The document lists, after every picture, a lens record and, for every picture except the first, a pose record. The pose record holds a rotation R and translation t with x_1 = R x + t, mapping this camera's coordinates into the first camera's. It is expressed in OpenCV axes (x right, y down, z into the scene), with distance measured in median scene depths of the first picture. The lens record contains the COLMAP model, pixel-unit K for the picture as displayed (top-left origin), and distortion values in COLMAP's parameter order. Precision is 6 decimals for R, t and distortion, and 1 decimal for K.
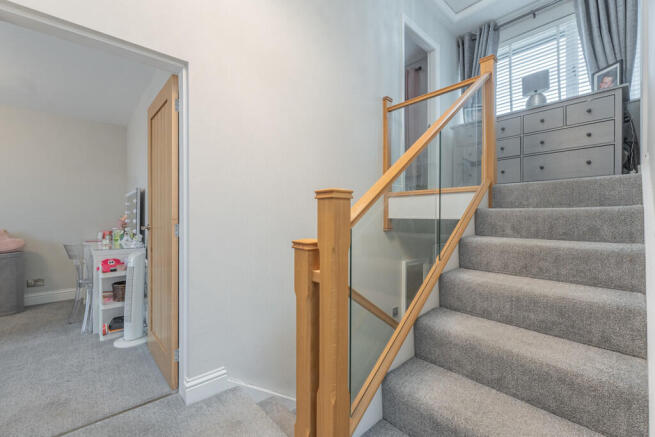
lens RADIAL K [[275.5, 0, 325.6], [0, 275.5, 218.1], [0, 0, 1]] dist [-0.005227, -0.000061]
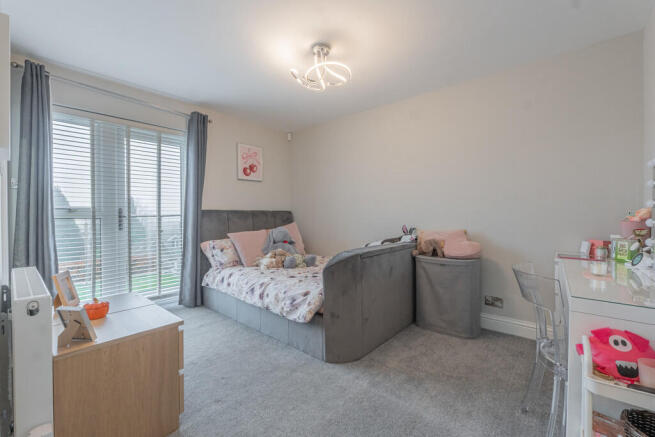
lens RADIAL K [[275.5, 0, 325.6], [0, 275.5, 218.1], [0, 0, 1]] dist [-0.005227, -0.000061]
pose [[0.128035, 0.004656, -0.991759, -0.370539], [-0.000031, 0.999989, 0.004691, 0.001565], [0.991770, -0.000569, 0.128033, 0.447110]]
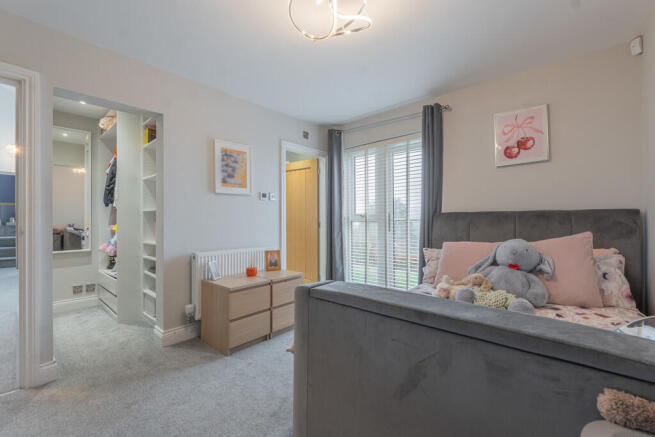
lens RADIAL K [[275.5, 0, 325.6], [0, 275.5, 218.1], [0, 0, 1]] dist [-0.005227, -0.000061]
pose [[-0.992508, 0.001947, -0.122163, -0.973253], [0.001783, 0.999997, 0.001448, -0.009049], [0.122165, 0.001220, -0.992509, 0.968252]]
